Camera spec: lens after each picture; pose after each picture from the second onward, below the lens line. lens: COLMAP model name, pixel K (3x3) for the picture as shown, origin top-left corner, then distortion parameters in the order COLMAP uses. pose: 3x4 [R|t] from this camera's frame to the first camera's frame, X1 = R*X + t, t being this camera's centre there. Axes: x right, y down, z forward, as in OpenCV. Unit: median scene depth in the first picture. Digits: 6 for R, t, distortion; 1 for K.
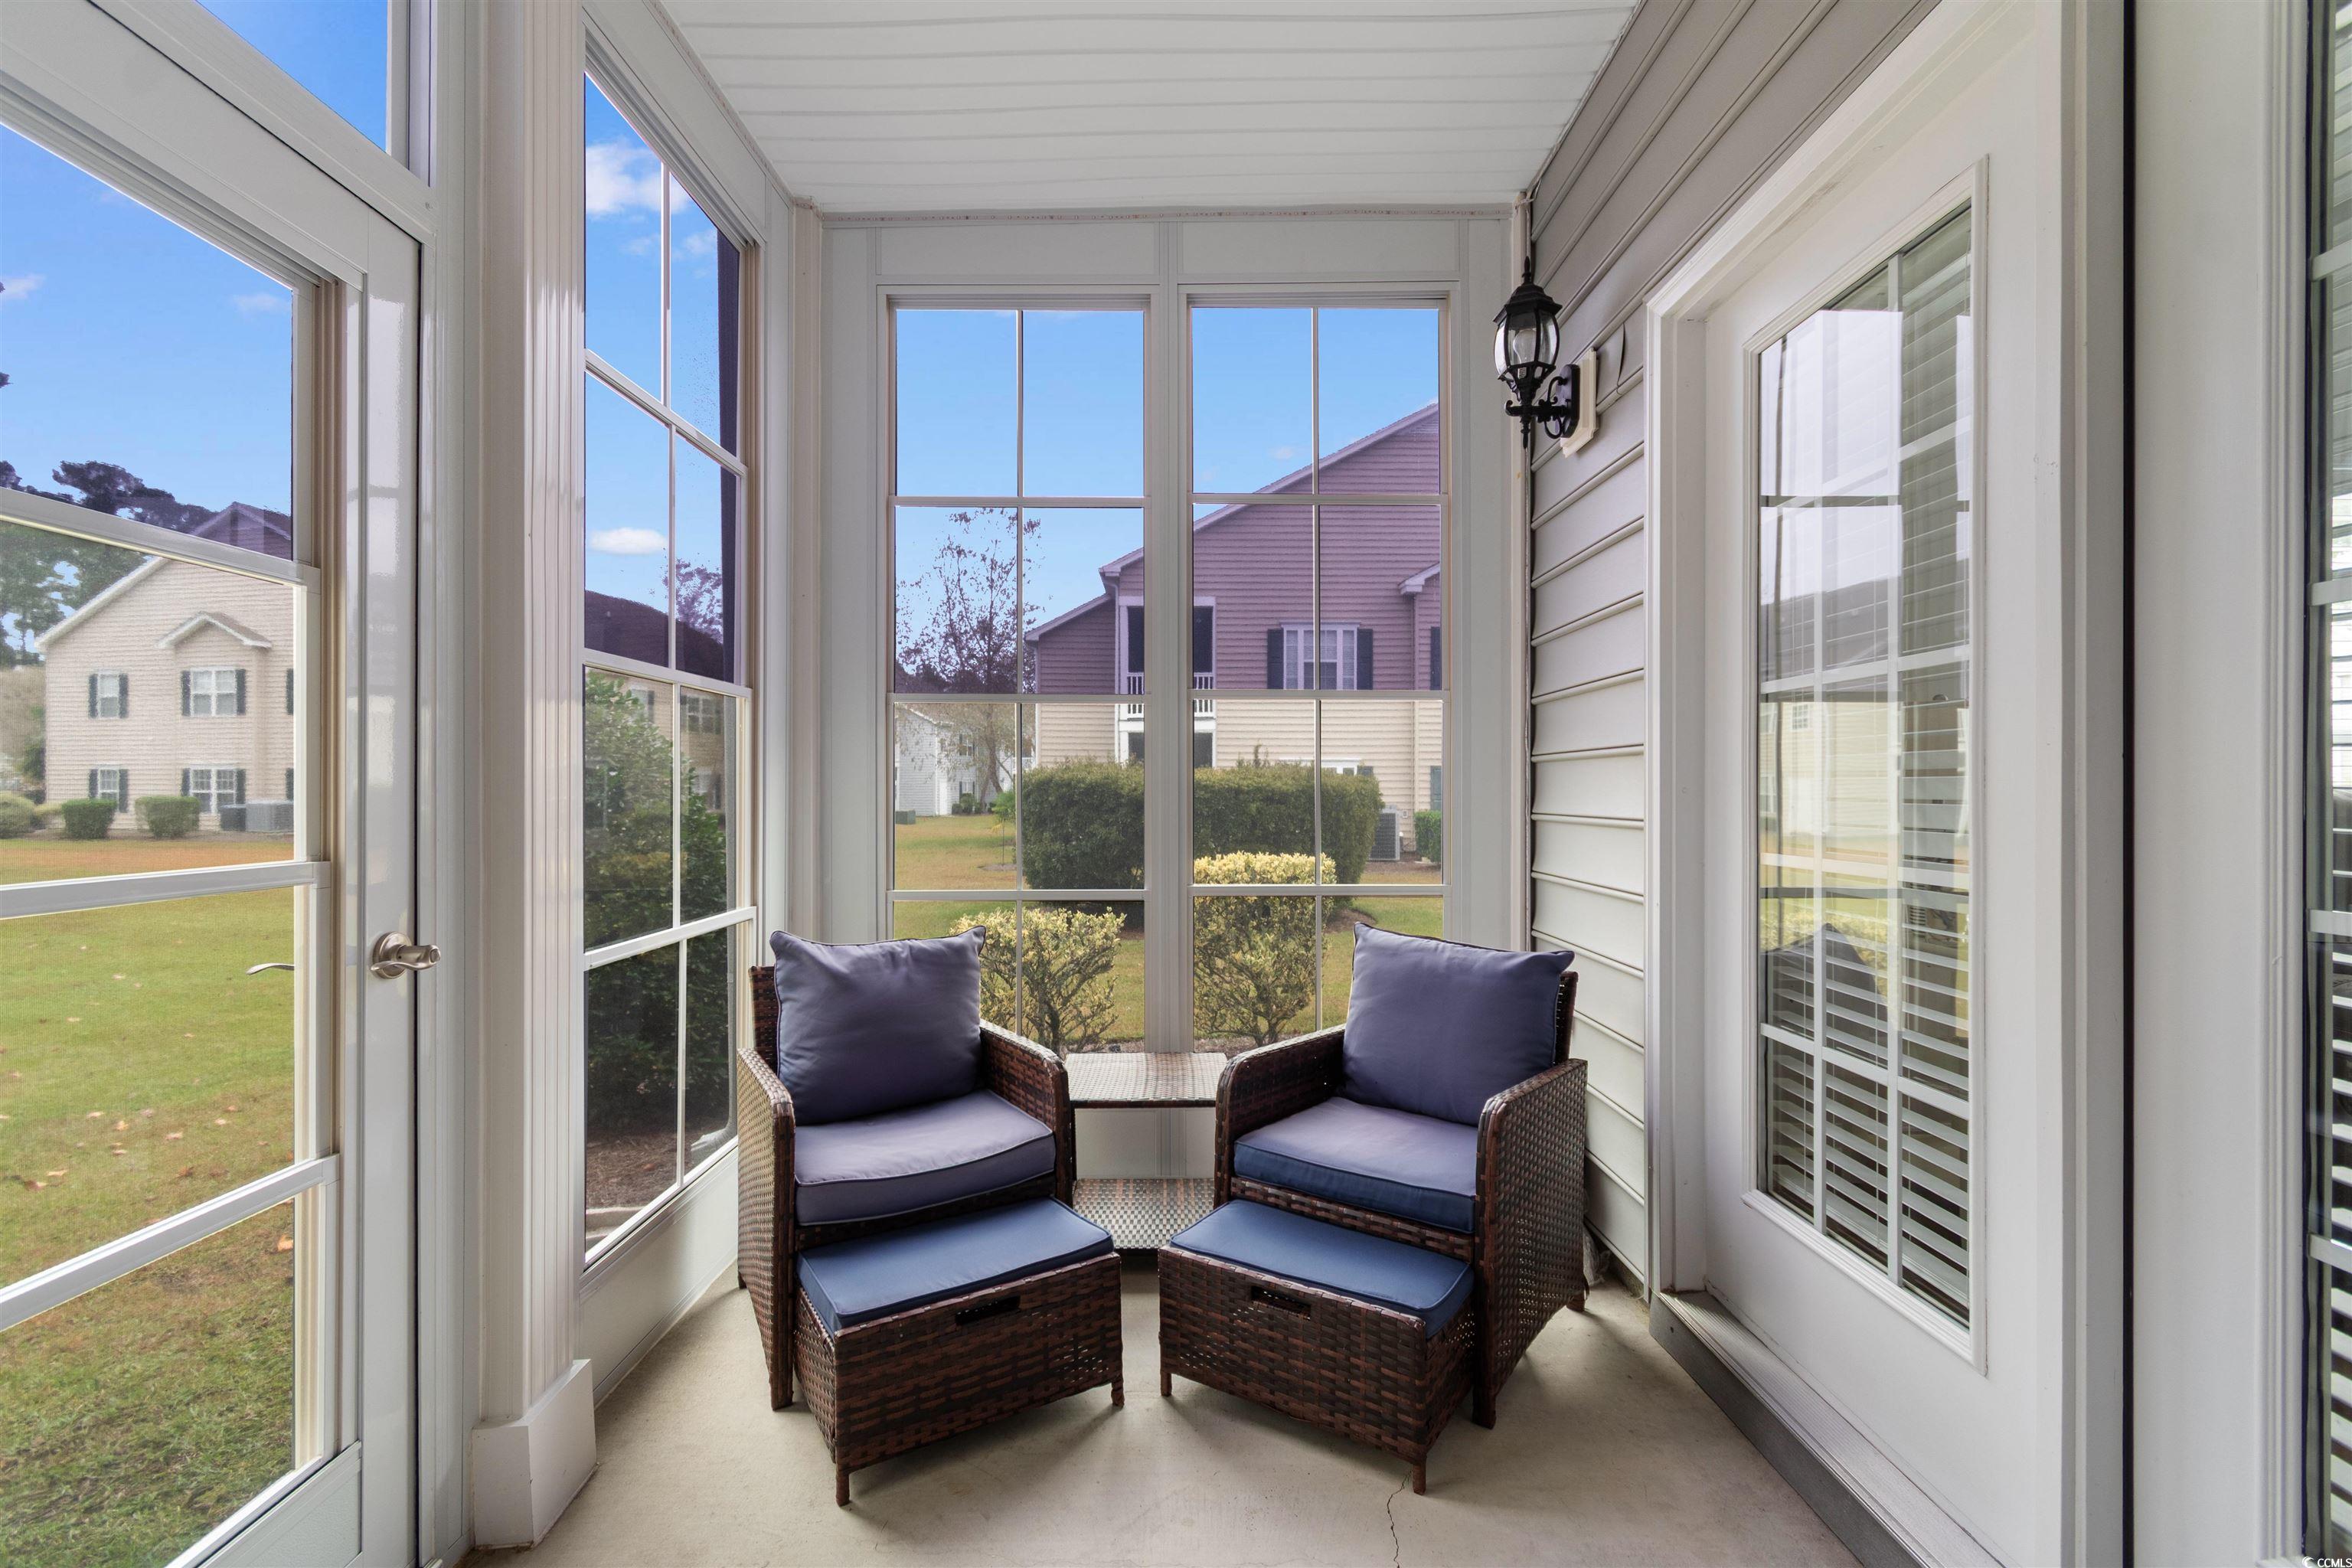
lens RADIAL K [[1047.5, 0, 1168.4], [0, 1047.5, 785.9], [0, 0, 1]] dist [0.003052, -0.000390]
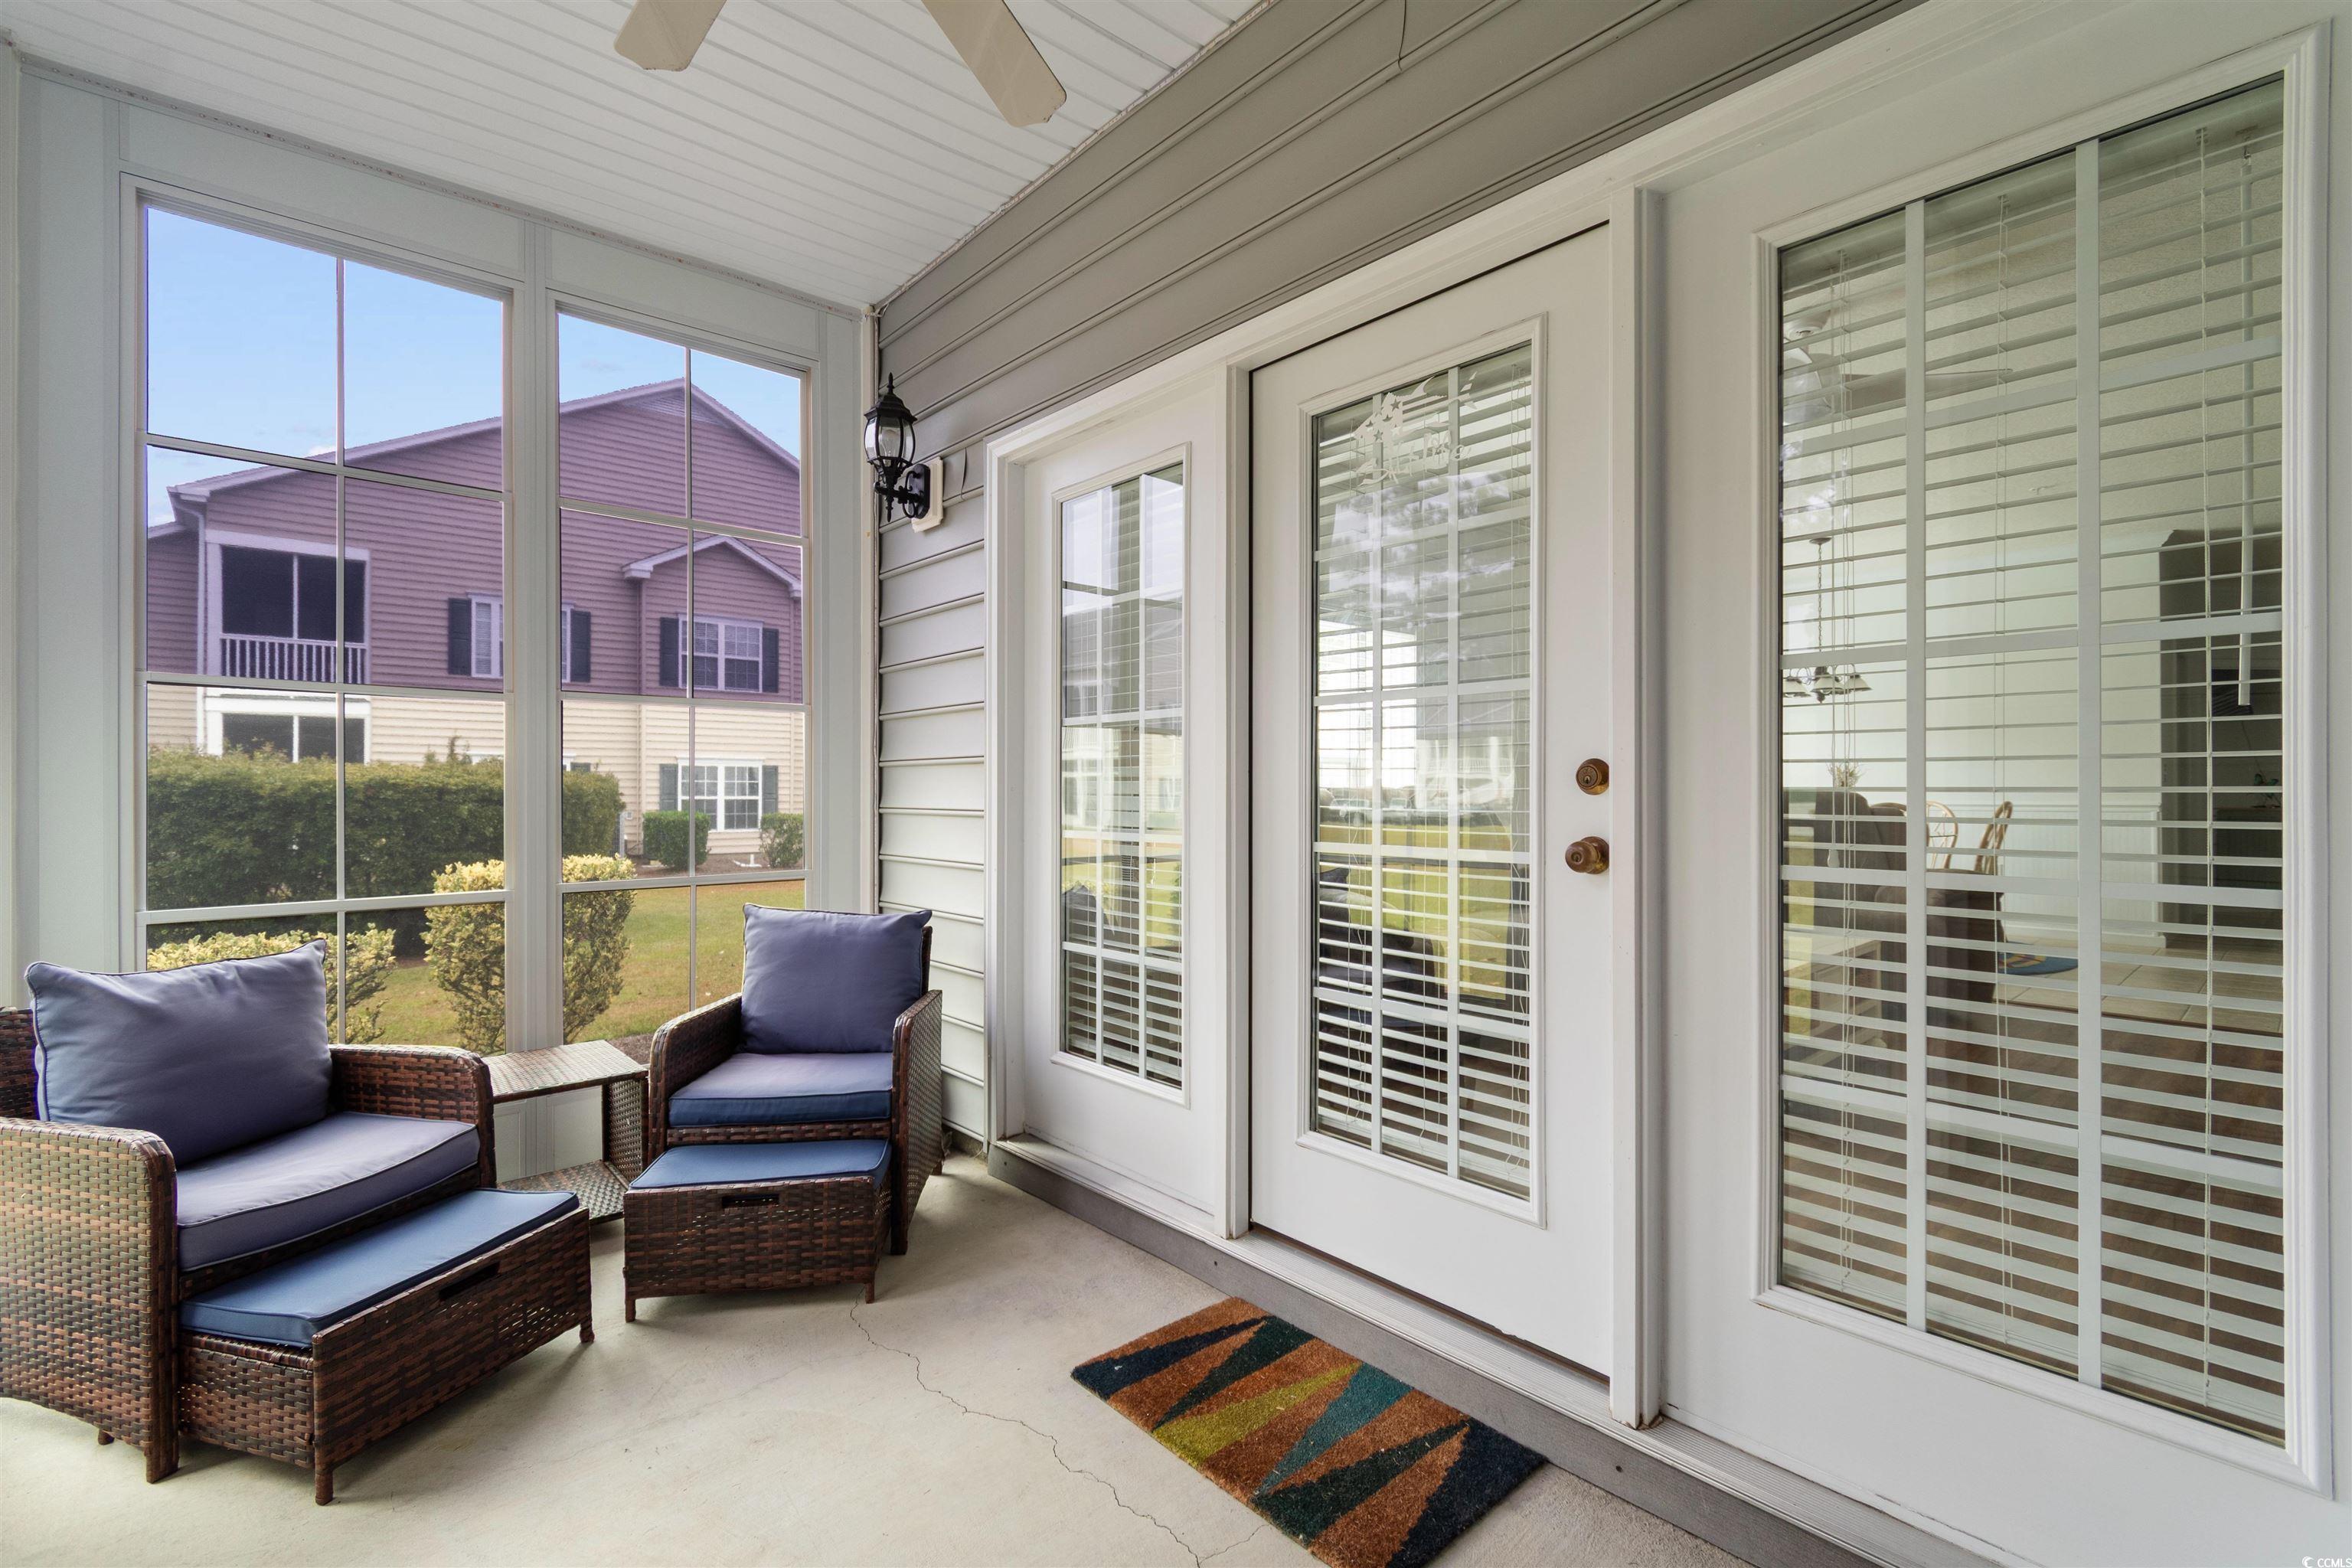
lens RADIAL K [[1047.5, 0, 1181.7], [0, 1047.5, 786.6], [0, 0, 1]] dist [0.003052, -0.000390]
pose [[0.747277, 0.000869, 0.664512, -0.265450], [-0.001882, 0.999998, 0.000808, -0.001197], [-0.664509, -0.001854, 0.747278, -0.210865]]
